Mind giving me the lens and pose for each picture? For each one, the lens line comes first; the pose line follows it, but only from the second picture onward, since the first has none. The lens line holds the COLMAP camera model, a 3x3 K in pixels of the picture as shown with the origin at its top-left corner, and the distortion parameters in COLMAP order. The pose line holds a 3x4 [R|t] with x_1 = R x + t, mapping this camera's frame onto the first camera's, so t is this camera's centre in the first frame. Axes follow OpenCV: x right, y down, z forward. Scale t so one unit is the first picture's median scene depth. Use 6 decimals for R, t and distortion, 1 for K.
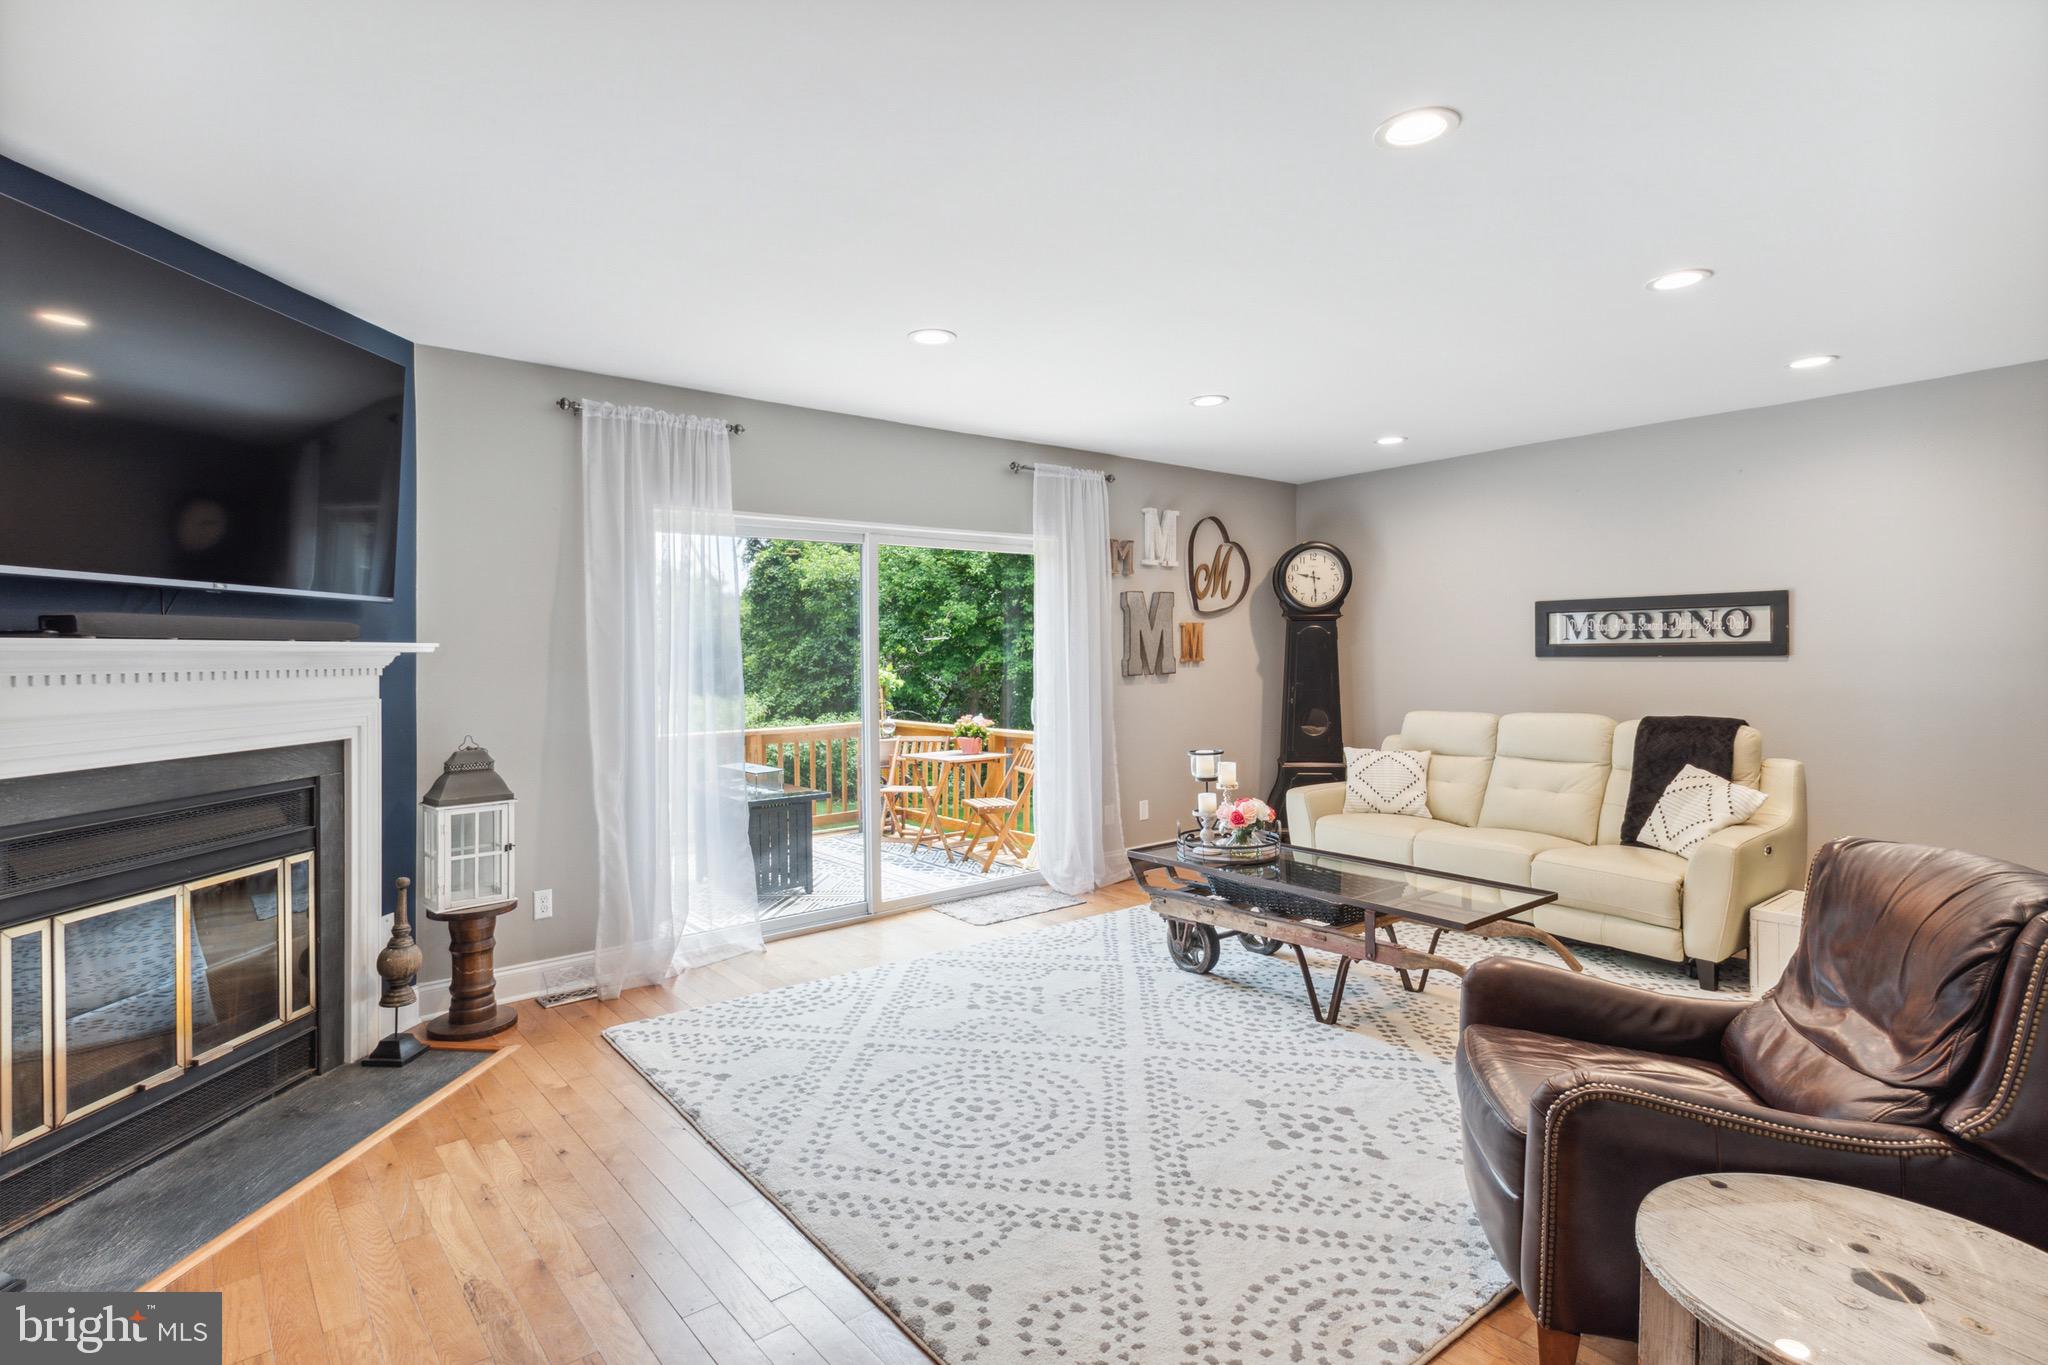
lens RADIAL K [[1000.8, 0, 1007.6], [0, 1000.8, 650.4], [0, 0, 1]] dist [0.005005, 0.000232]
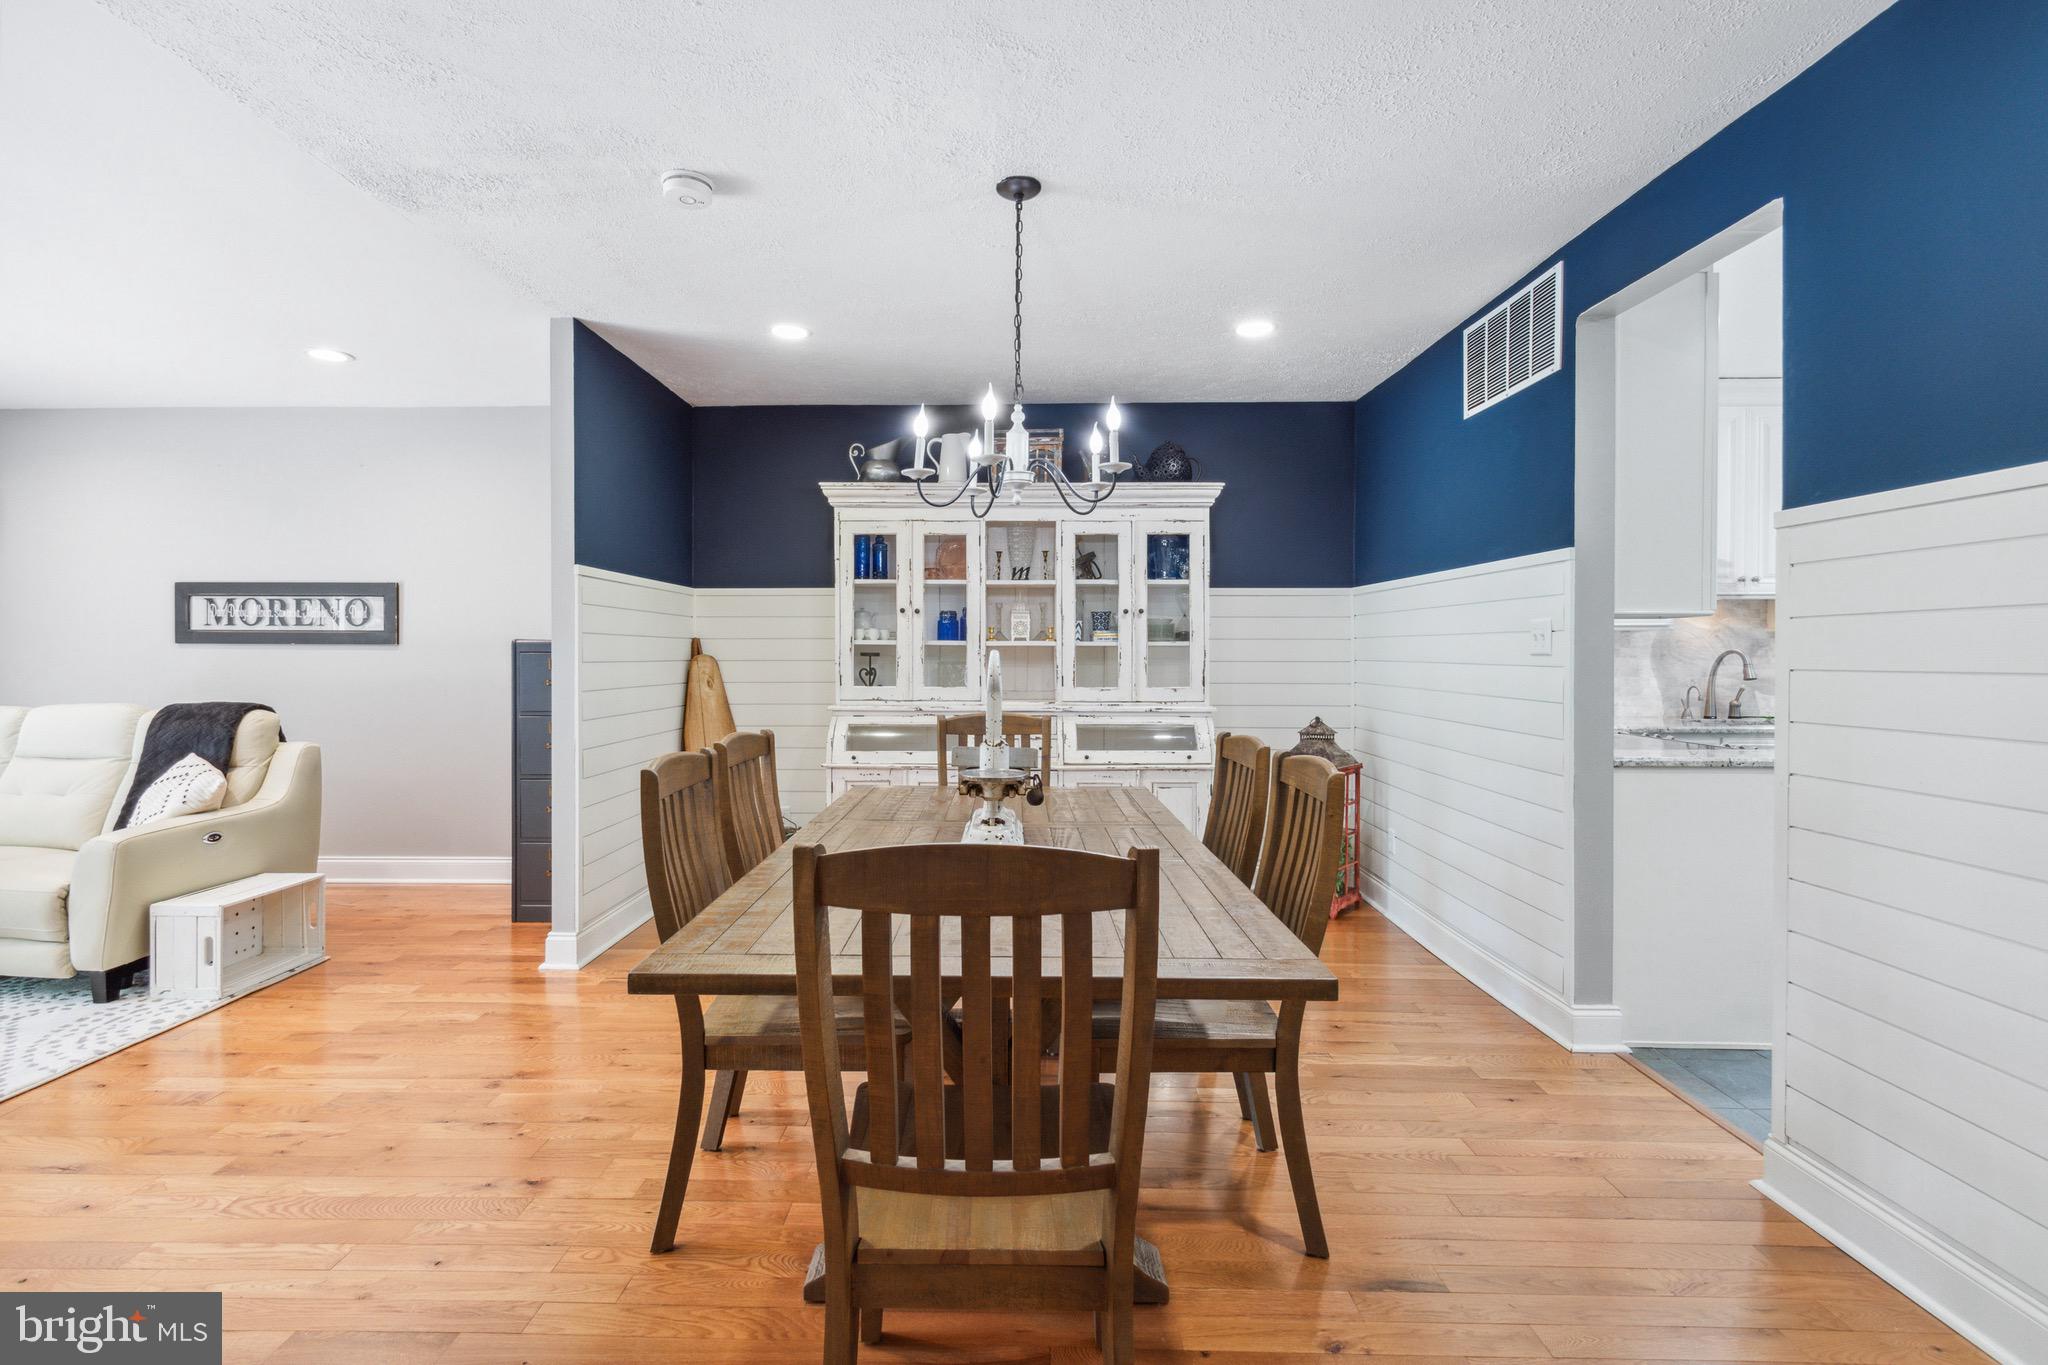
lens RADIAL K [[921.5, 0, 988.0], [0, 921.5, 658.3], [0, 0, 1]] dist [0.005483, -0.005169]
pose [[0.652624, 0.012585, 0.757577, 0.503161], [-0.012308, 0.999906, -0.006008, 0.020678], [-0.757582, -0.005403, 0.652718, -0.122243]]
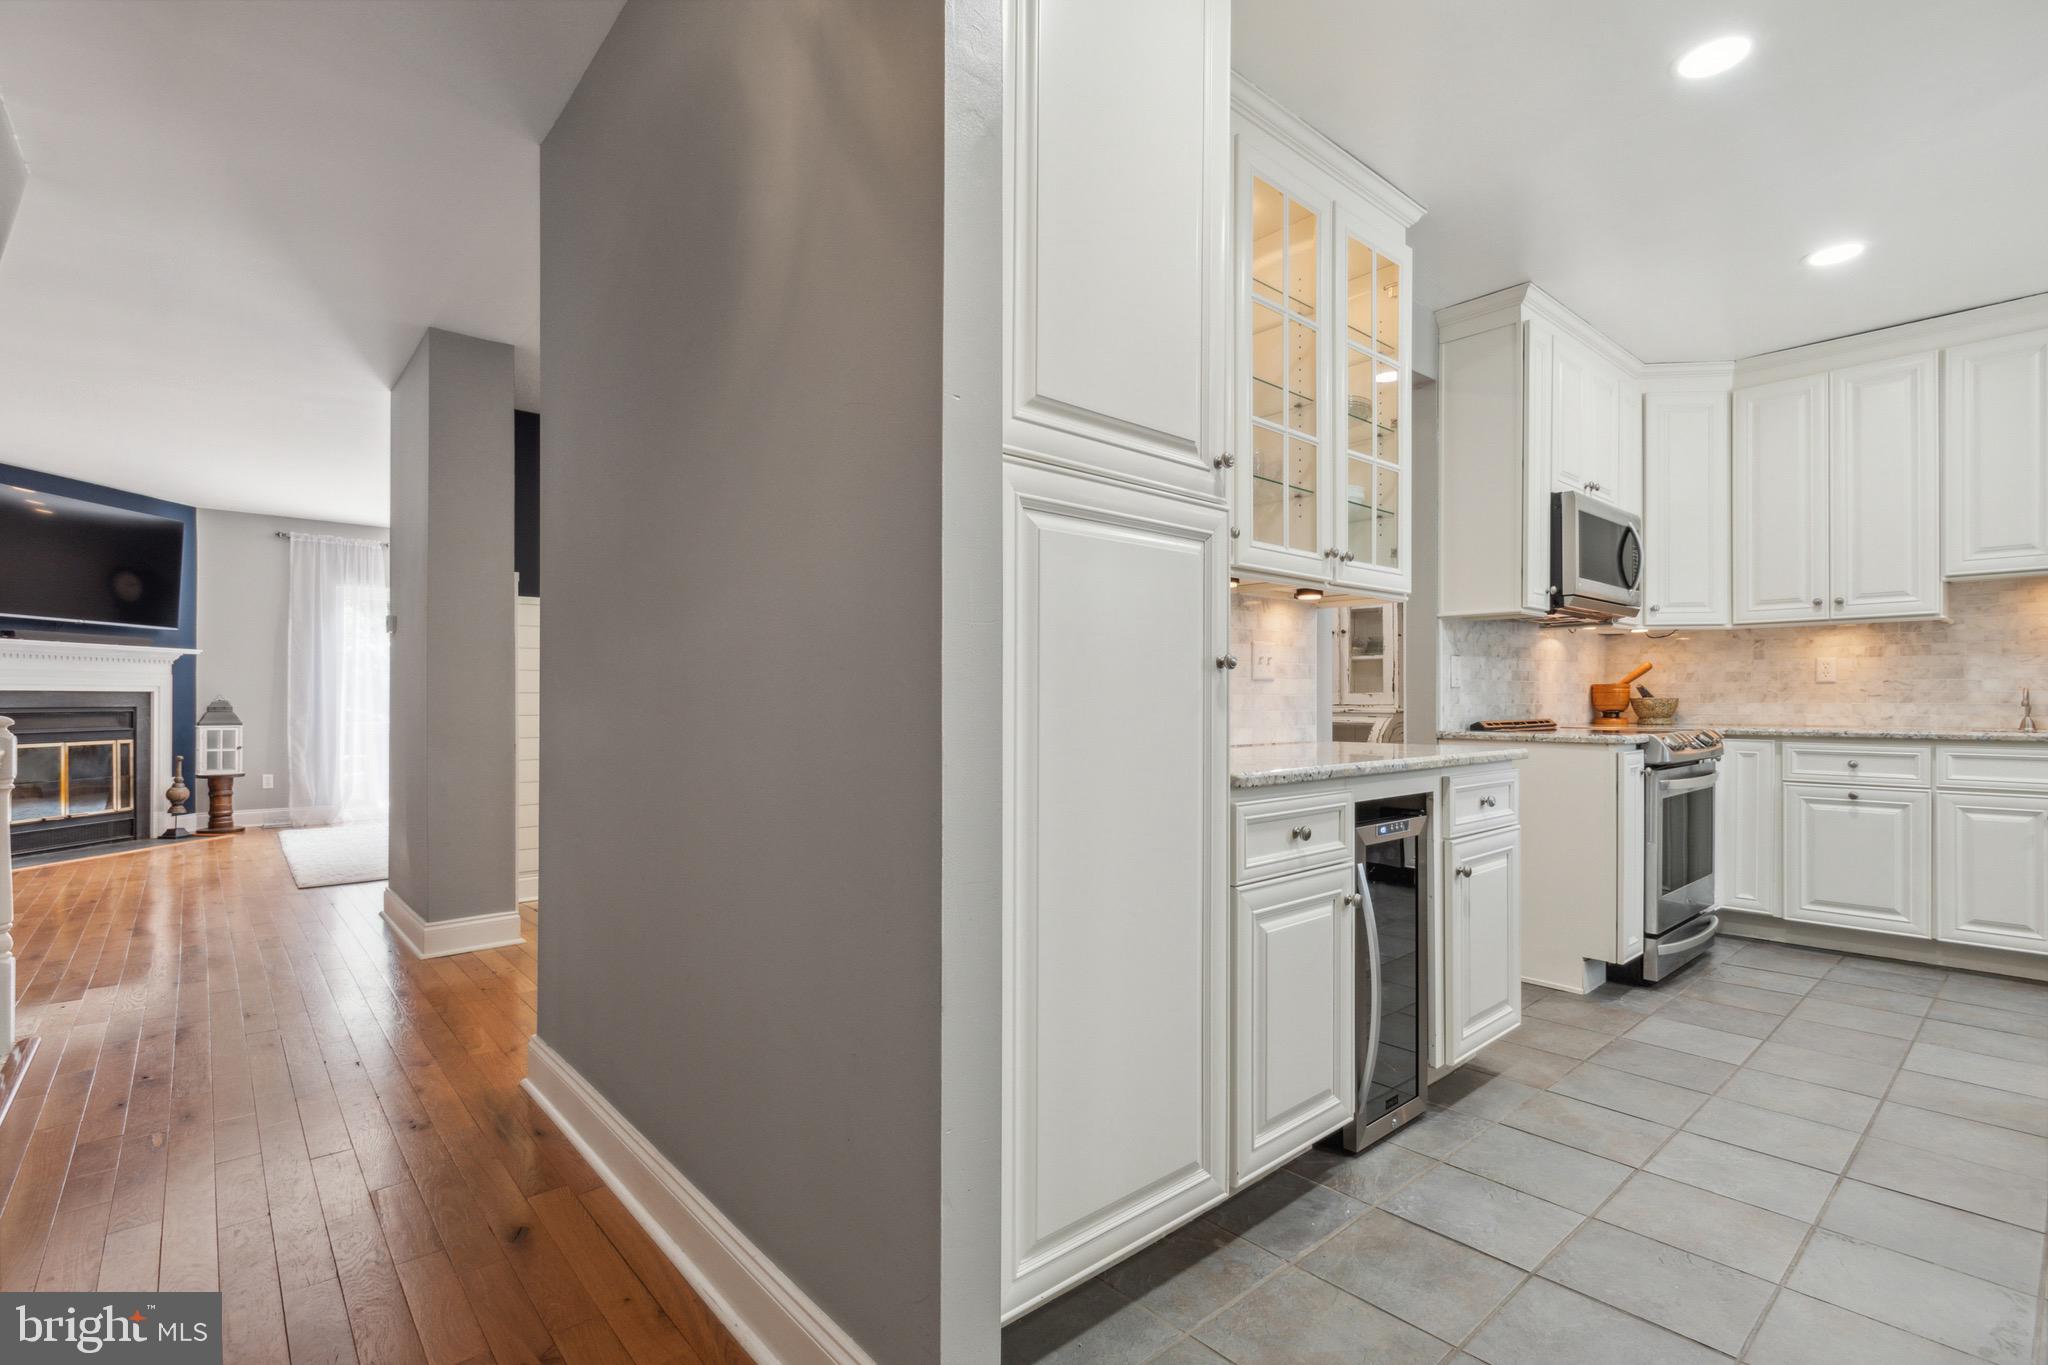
lens RADIAL K [[921.5, 0, 1014.3], [0, 921.5, 701.1], [0, 0, 1]] dist [0.005483, -0.005169]
pose [[0.999511, 0.013237, 0.028340, 0.847704], [-0.013407, 0.999893, 0.005800, 0.052126], [-0.028261, -0.006177, 0.999582, -0.777273]]
